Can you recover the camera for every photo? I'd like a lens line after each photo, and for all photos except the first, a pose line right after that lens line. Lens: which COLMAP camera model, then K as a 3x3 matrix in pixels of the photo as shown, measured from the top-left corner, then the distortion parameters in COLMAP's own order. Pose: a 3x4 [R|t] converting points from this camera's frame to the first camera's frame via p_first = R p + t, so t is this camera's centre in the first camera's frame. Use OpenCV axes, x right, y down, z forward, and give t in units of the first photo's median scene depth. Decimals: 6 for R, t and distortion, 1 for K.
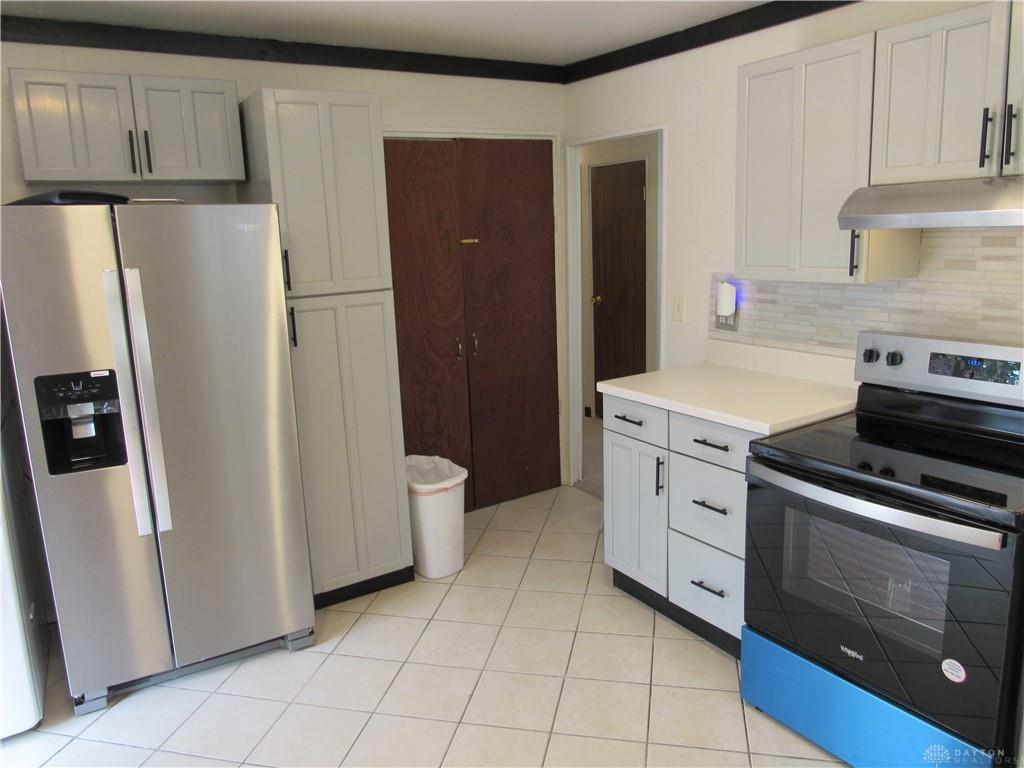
lens RADIAL K [[729.3, 0, 511.4], [0, 729.3, 385.1], [0, 0, 1]] dist [-0.024340, -0.004249]
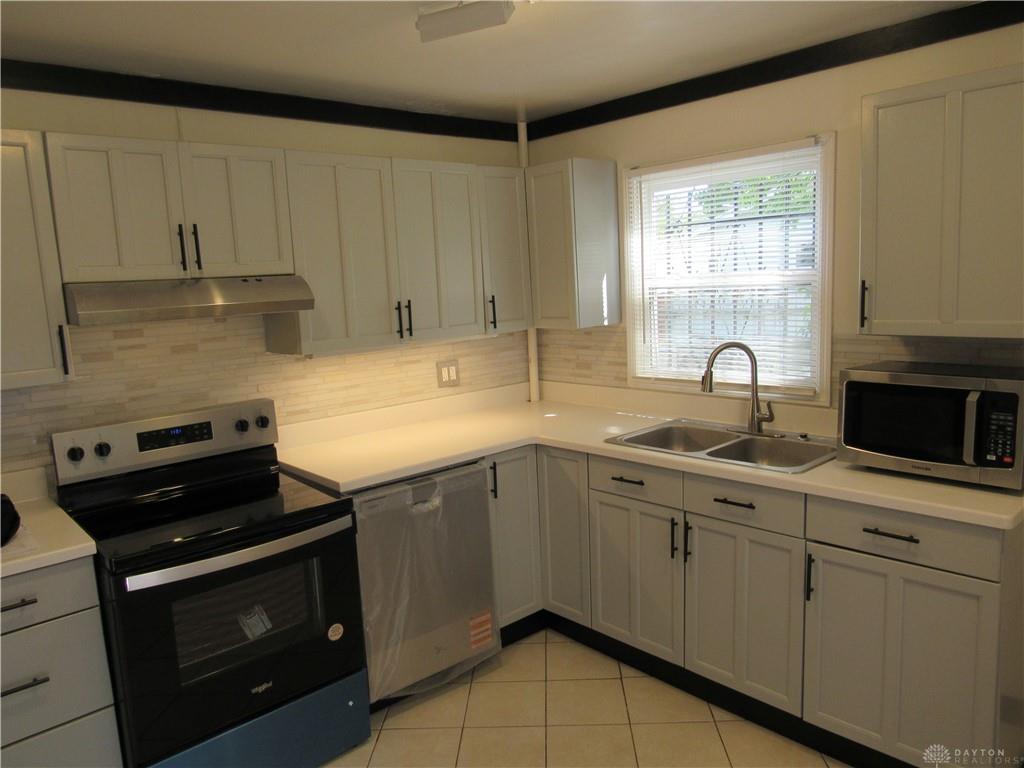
lens RADIAL K [[729.3, 0, 511.4], [0, 729.3, 385.1], [0, 0, 1]] dist [-0.024340, -0.004249]
pose [[-0.175257, -0.088422, 0.980544, -0.488882], [0.254456, 0.958051, 0.131873, -0.095750], [-0.951072, 0.272617, -0.145405, 0.496369]]
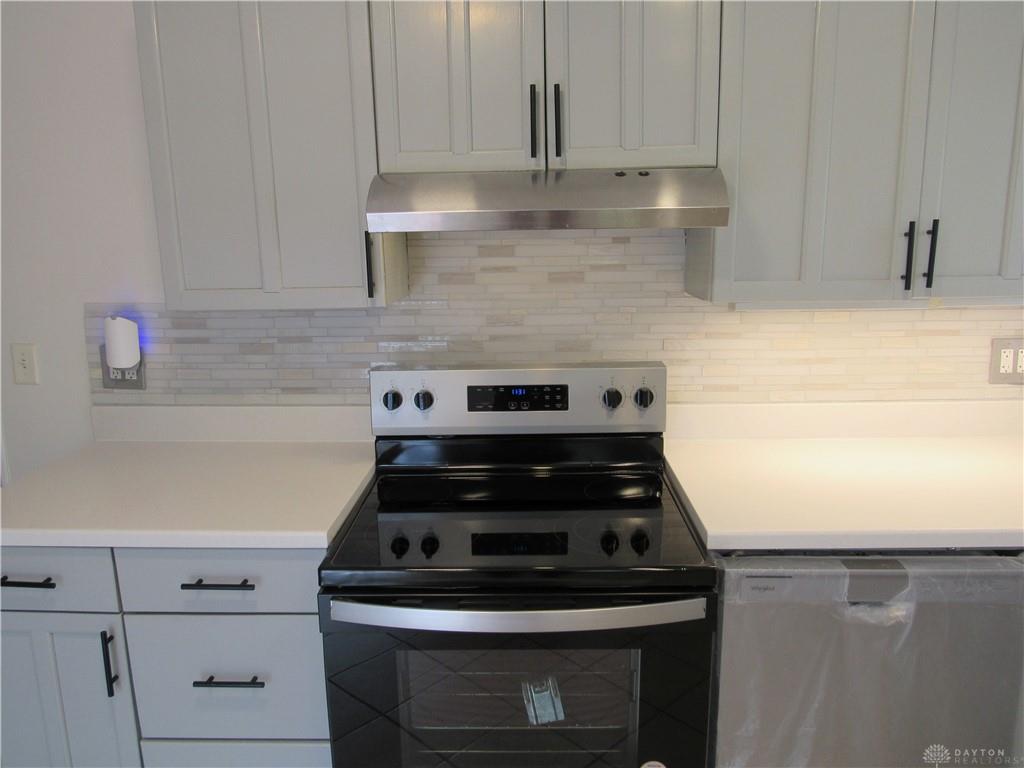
lens RADIAL K [[729.3, 0, 511.4], [0, 729.3, 385.1], [0, 0, 1]] dist [-0.024340, -0.004249]
pose [[0.559053, -0.135927, 0.817914, -0.052573], [0.162687, 0.985278, 0.052543, -0.067342], [-0.813014, 0.103690, 0.572936, 0.405219]]
